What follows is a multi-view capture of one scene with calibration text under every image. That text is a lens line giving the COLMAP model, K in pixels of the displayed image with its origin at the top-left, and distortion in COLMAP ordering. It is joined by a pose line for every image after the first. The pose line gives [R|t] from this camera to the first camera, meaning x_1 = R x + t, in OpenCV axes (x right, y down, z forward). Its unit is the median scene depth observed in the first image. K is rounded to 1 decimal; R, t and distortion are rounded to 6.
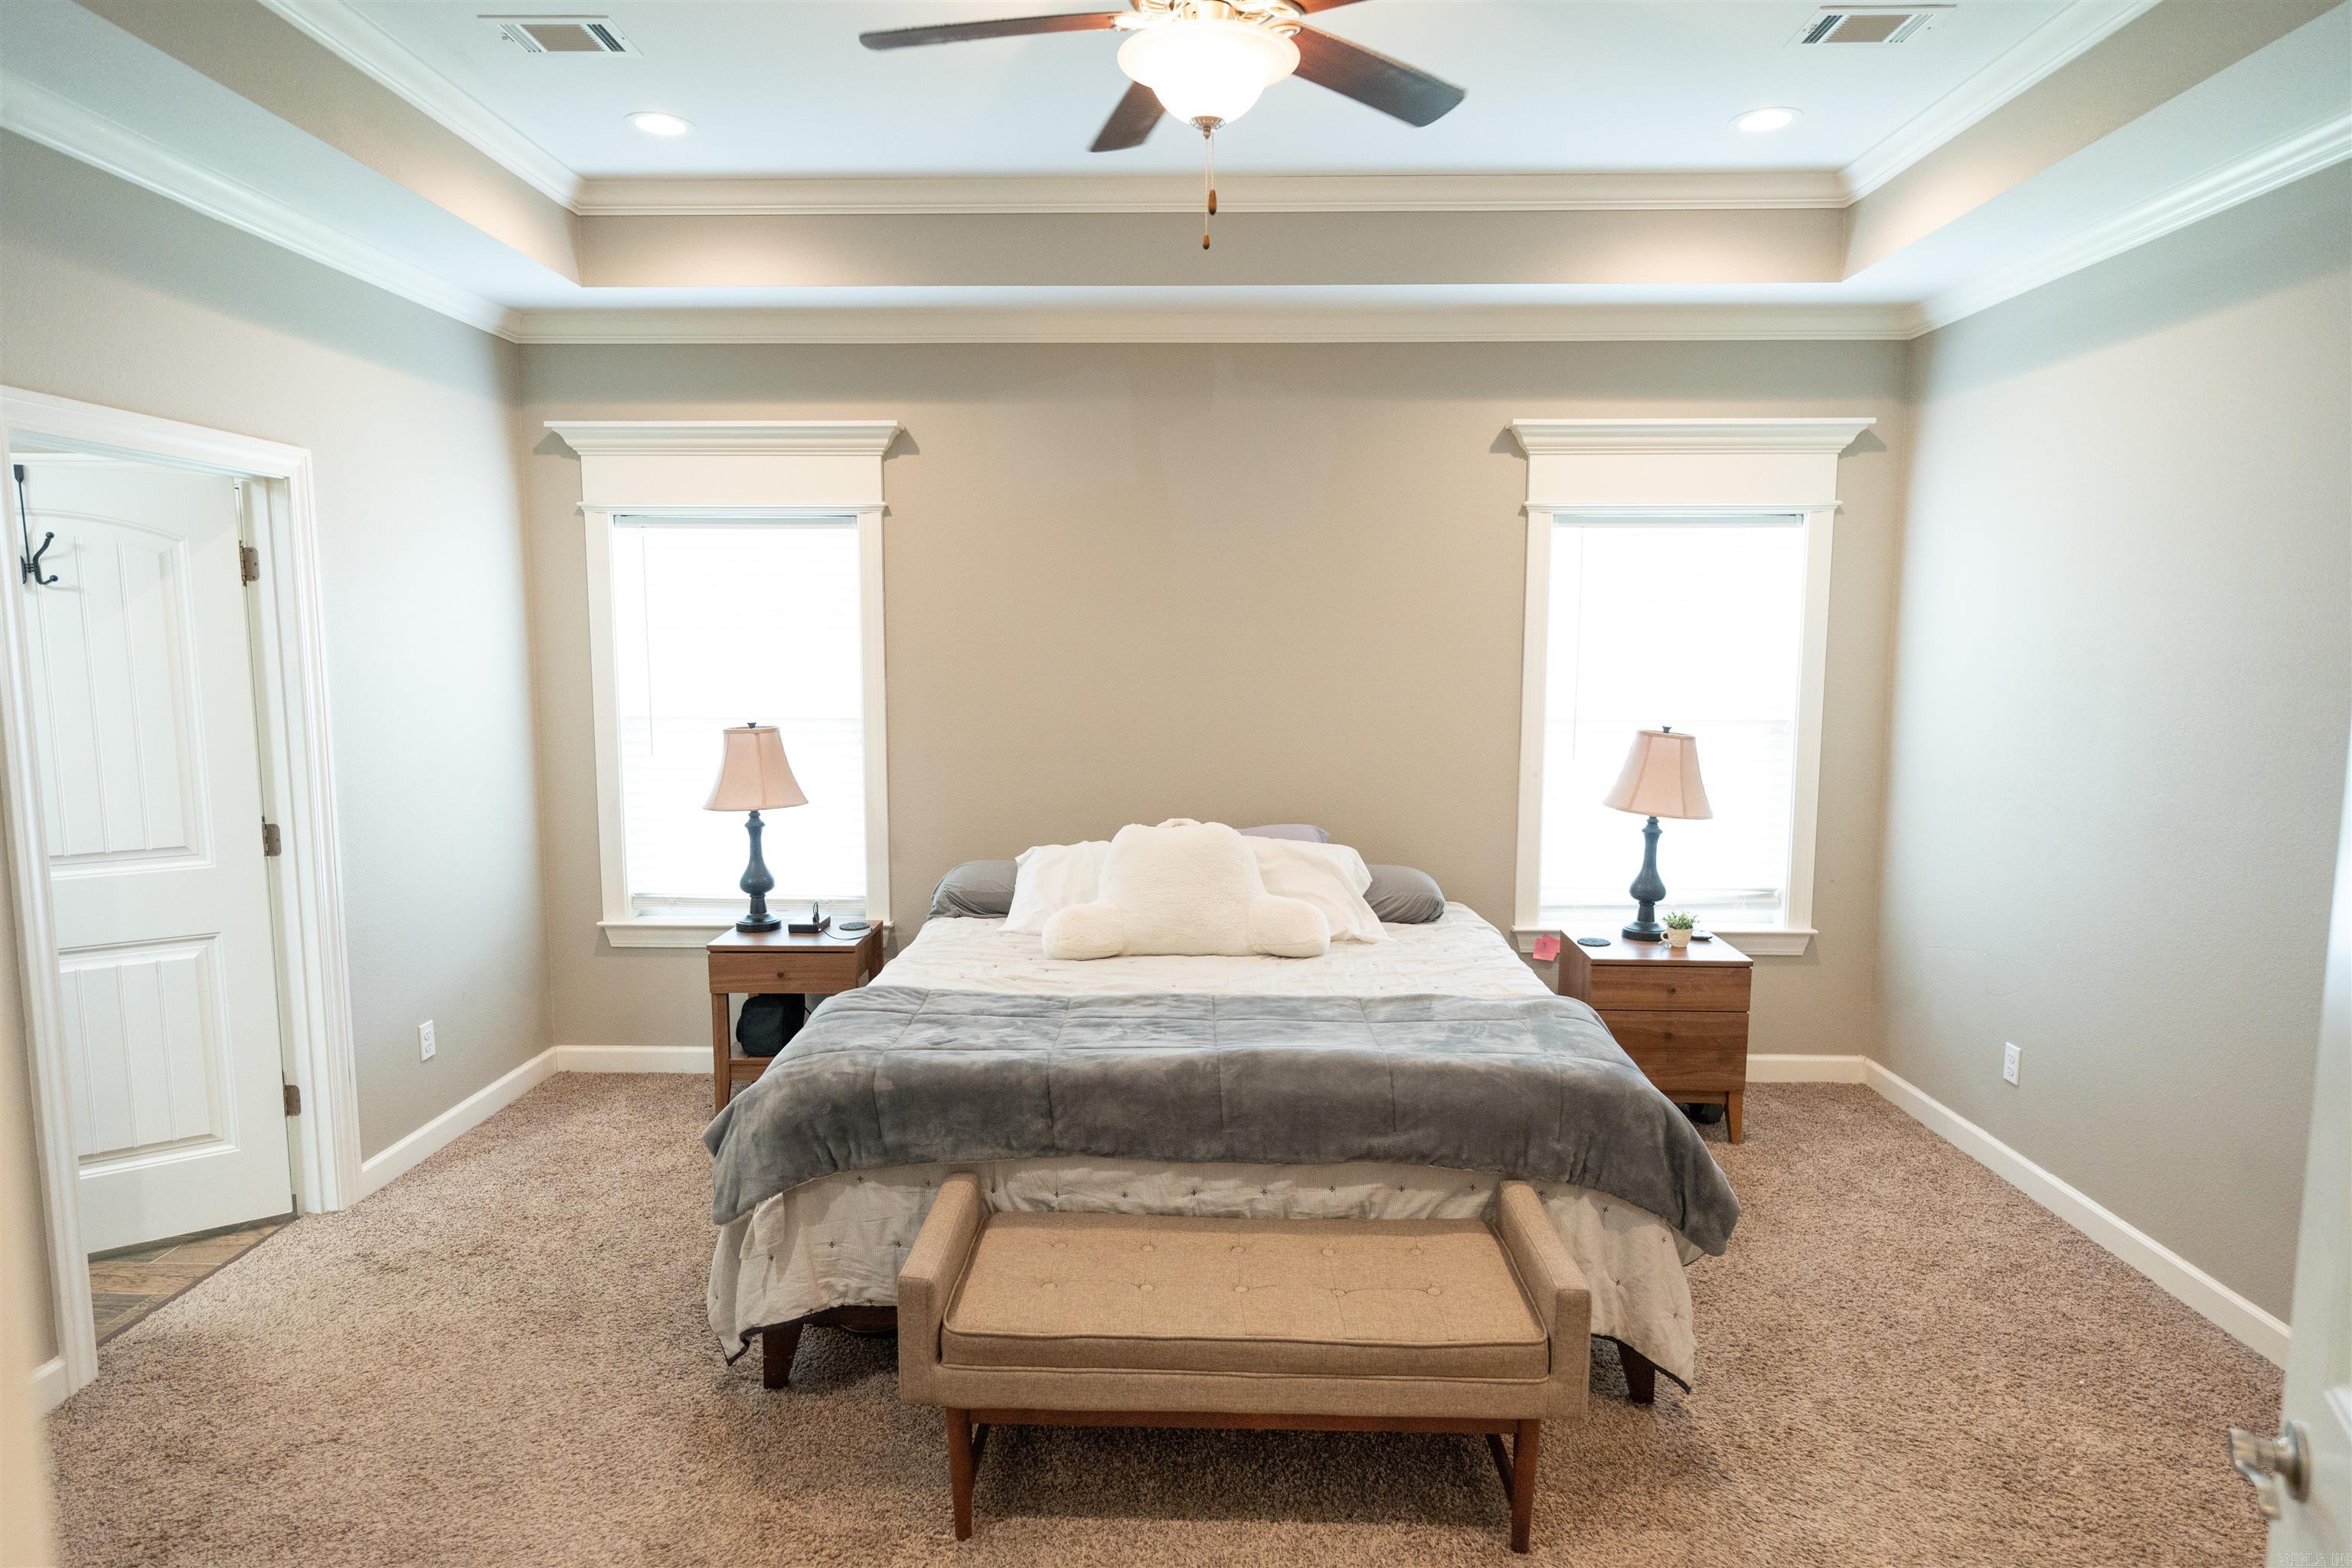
lens RADIAL K [[1315.0, 0, 1176.4], [0, 1315.0, 788.5], [0, 0, 1]] dist [0.002688, 0.000694]
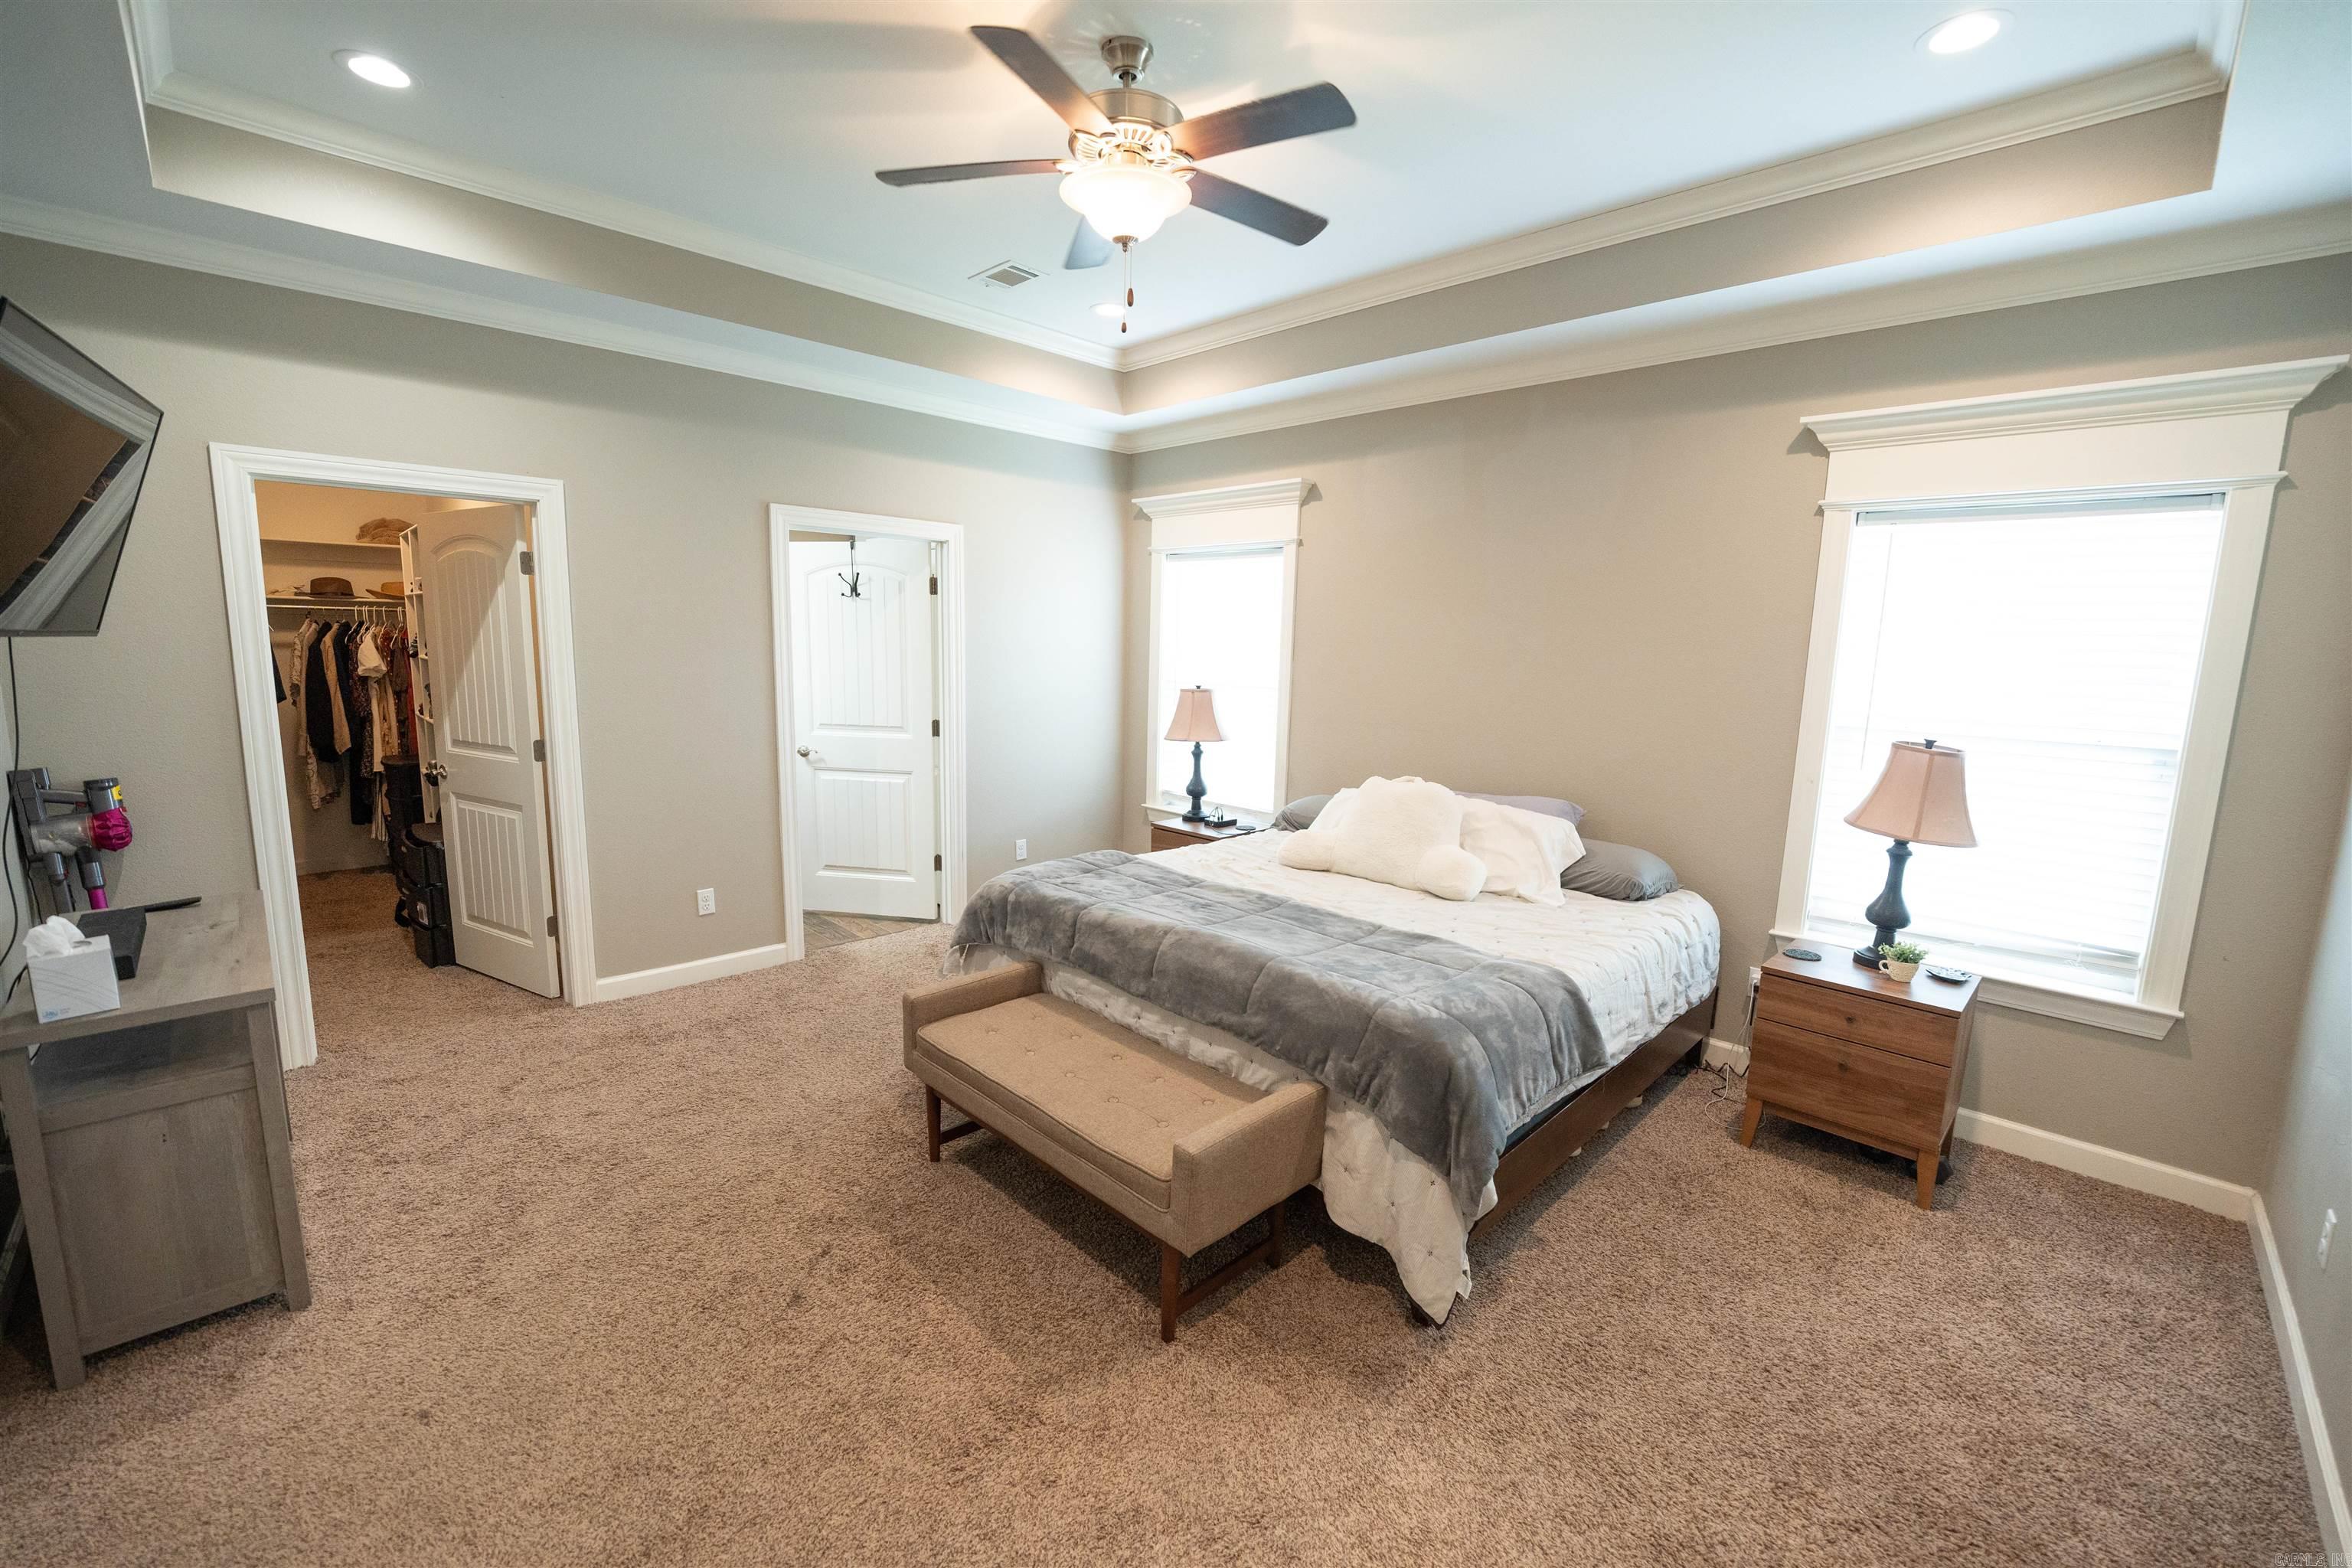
lens RADIAL K [[953.2, 0, 1176.0], [0, 953.2, 784.0], [0, 0, 1]] dist [-0.030194, 0.004192]
pose [[0.722796, 0.119496, -0.680652, 0.460048], [-0.102221, 0.992589, 0.065710, -0.006734], [0.683460, 0.022081, 0.729654, 0.184618]]
